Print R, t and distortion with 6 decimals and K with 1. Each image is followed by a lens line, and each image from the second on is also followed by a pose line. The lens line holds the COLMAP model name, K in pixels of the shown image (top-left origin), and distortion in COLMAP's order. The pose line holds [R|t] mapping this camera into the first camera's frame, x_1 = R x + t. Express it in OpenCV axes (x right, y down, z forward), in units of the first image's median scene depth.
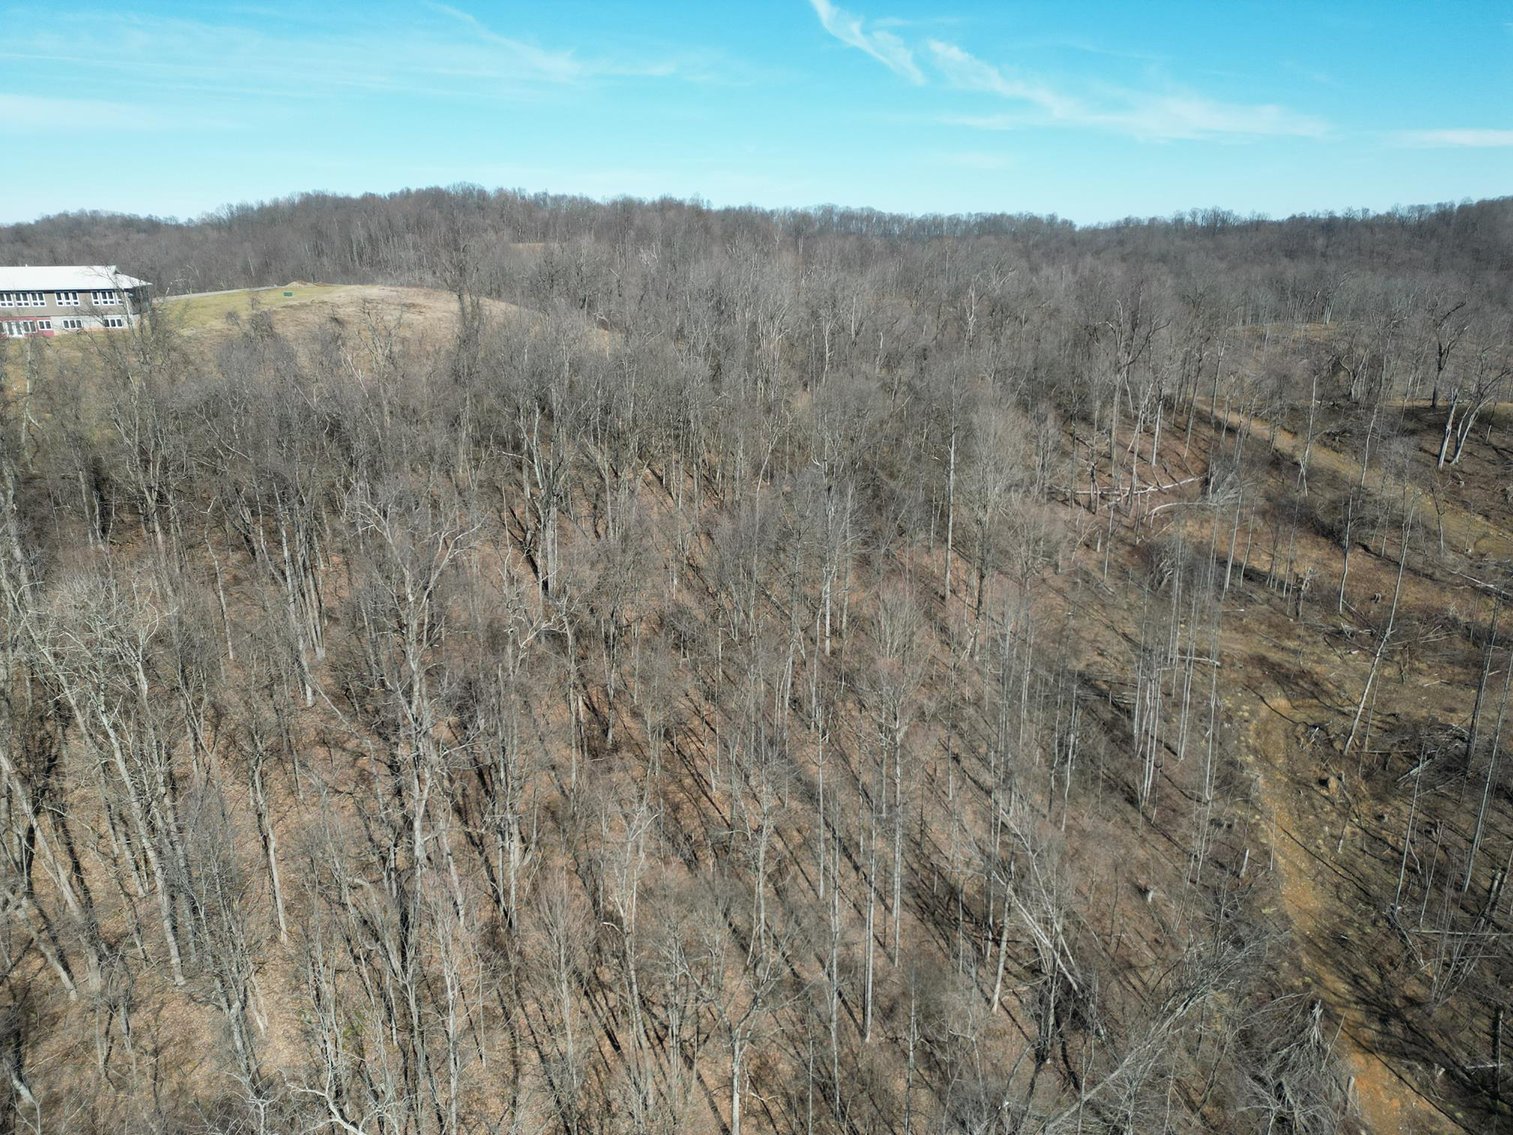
lens RADIAL K [[1043.0, 0, 759.8], [0, 1043.0, 570.1], [0, 0, 1]] dist [0.099779, -0.088793]
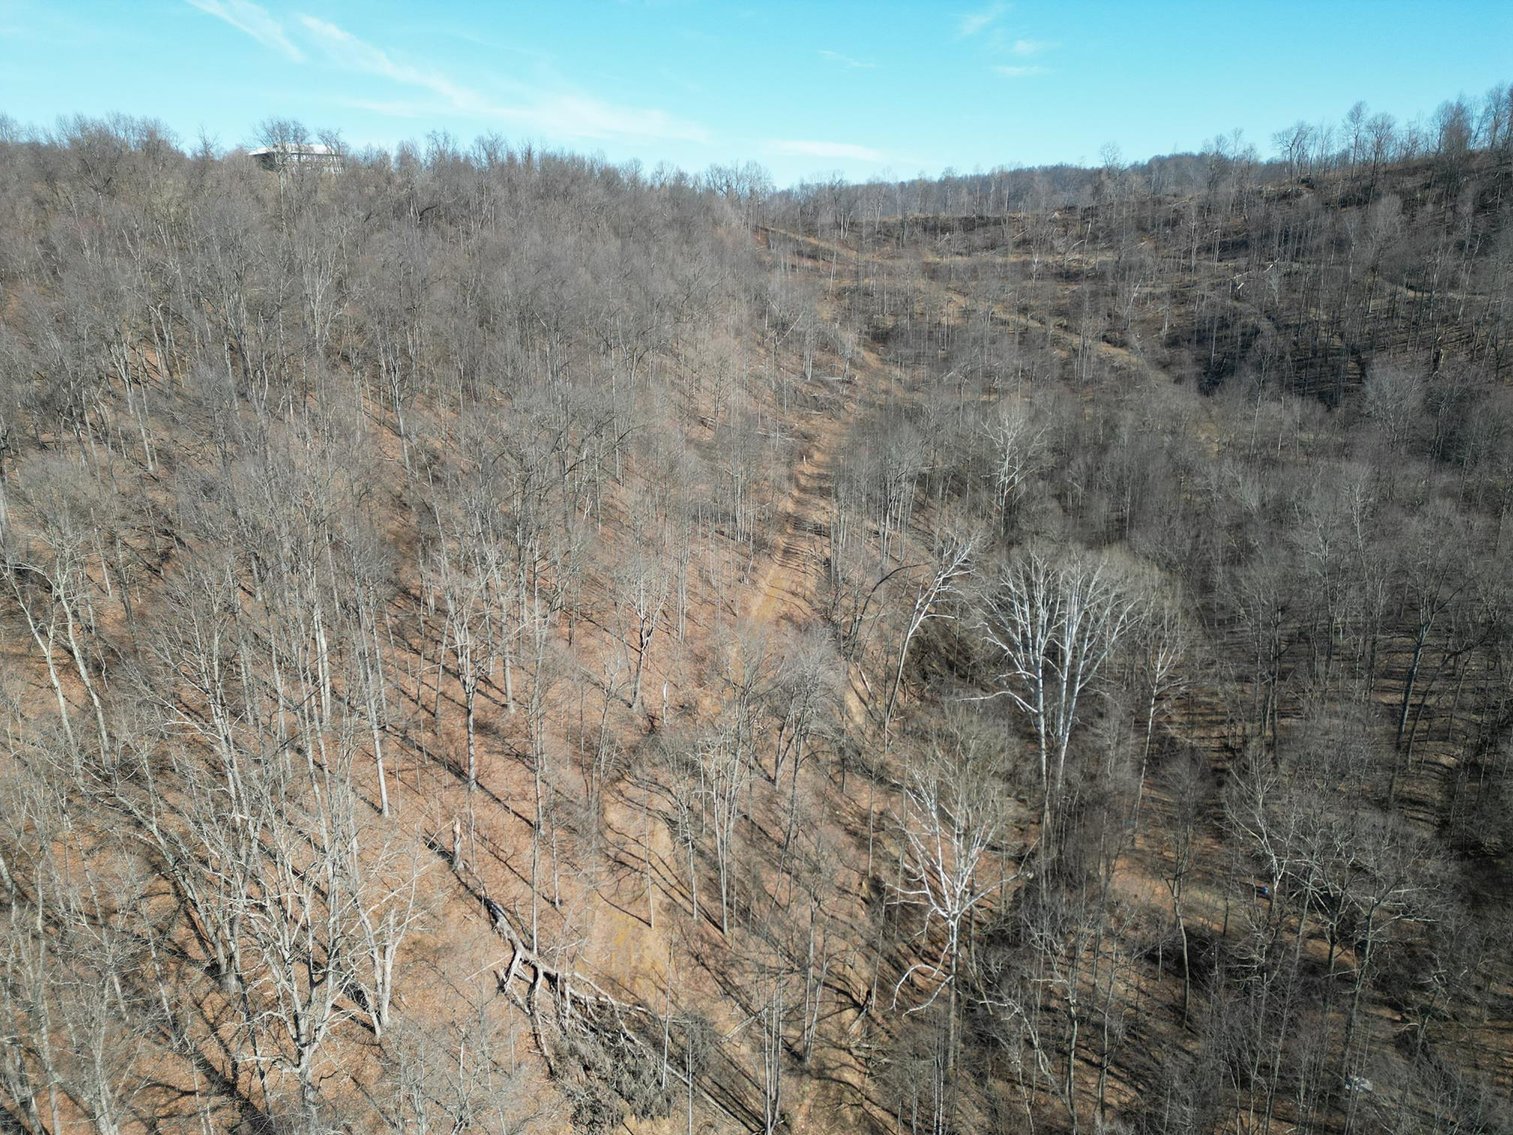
lens RADIAL K [[1057.3, 0, 756.5], [0, 1057.3, 567.5], [0, 0, 1]] dist [0.122205, -0.113343]
pose [[0.881734, -0.142450, 0.449726, -1.045692], [0.142535, 0.989210, 0.033876, 0.698683], [-0.449699, 0.034232, 0.892524, -1.521046]]
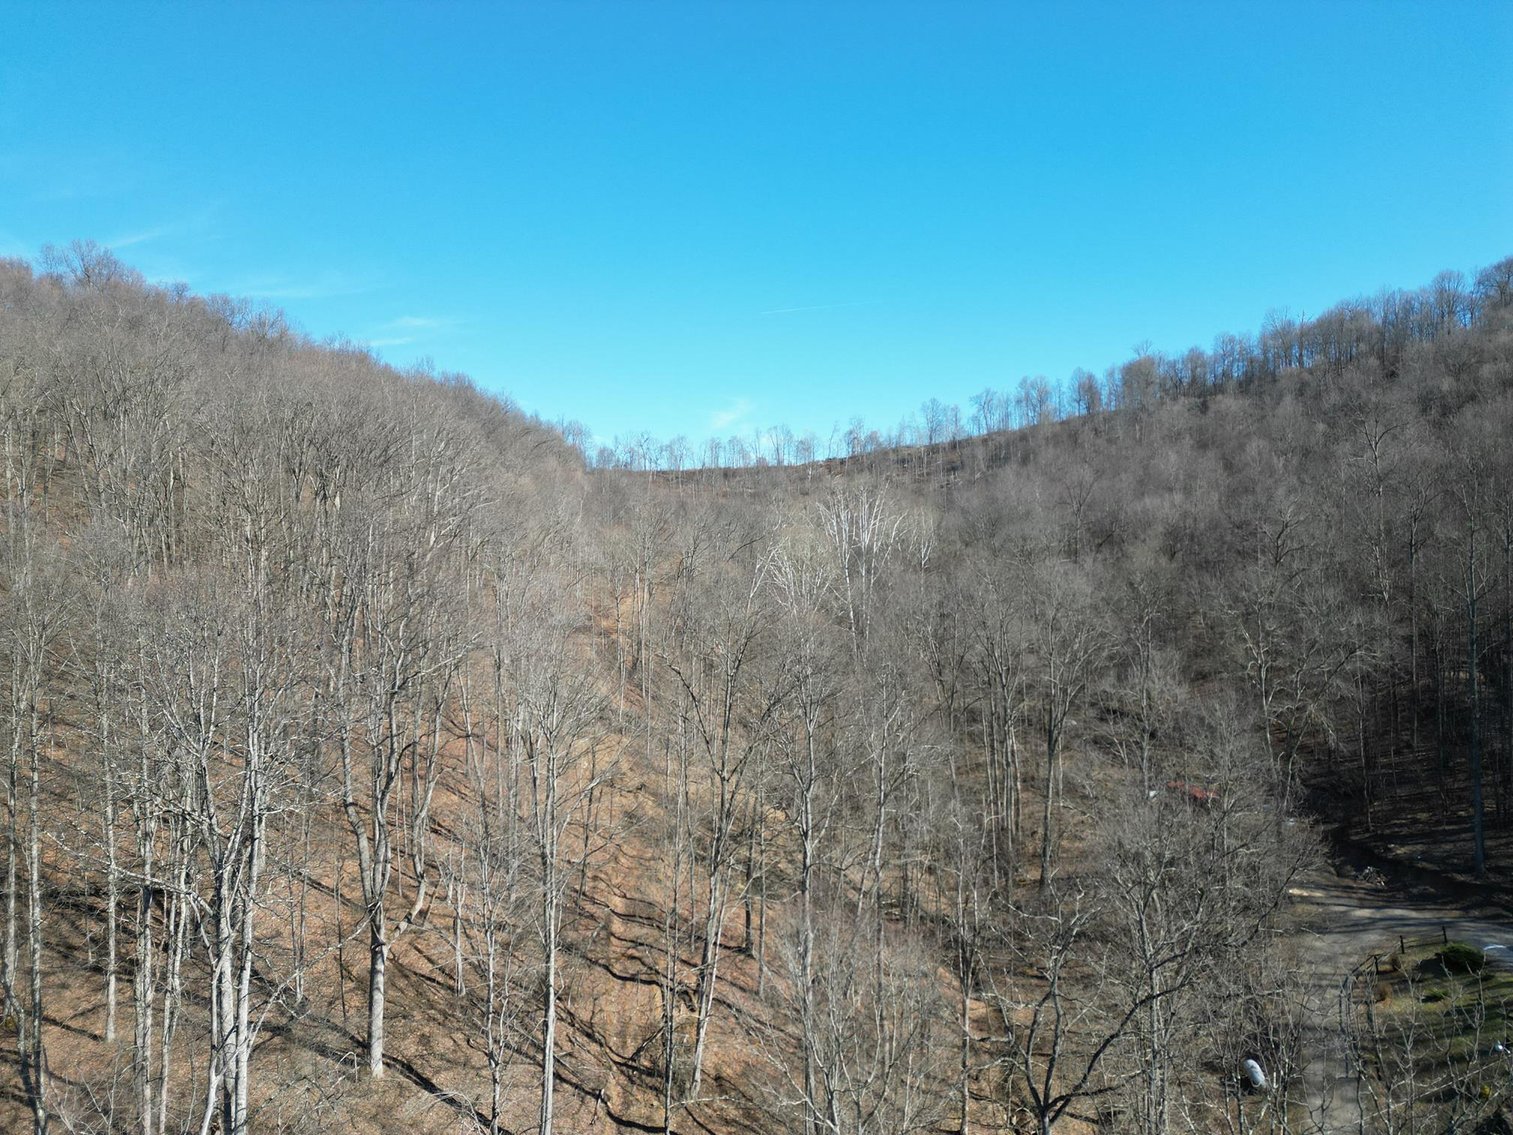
lens RADIAL K [[1048.9, 0, 754.7], [0, 1048.9, 580.8], [0, 0, 1]] dist [0.097362, -0.076143]
pose [[0.769780, 0.001943, 0.638306, -1.358093], [0.194423, 0.951765, -0.237366, 1.175083], [-0.607979, 0.306821, 0.732272, -1.688894]]
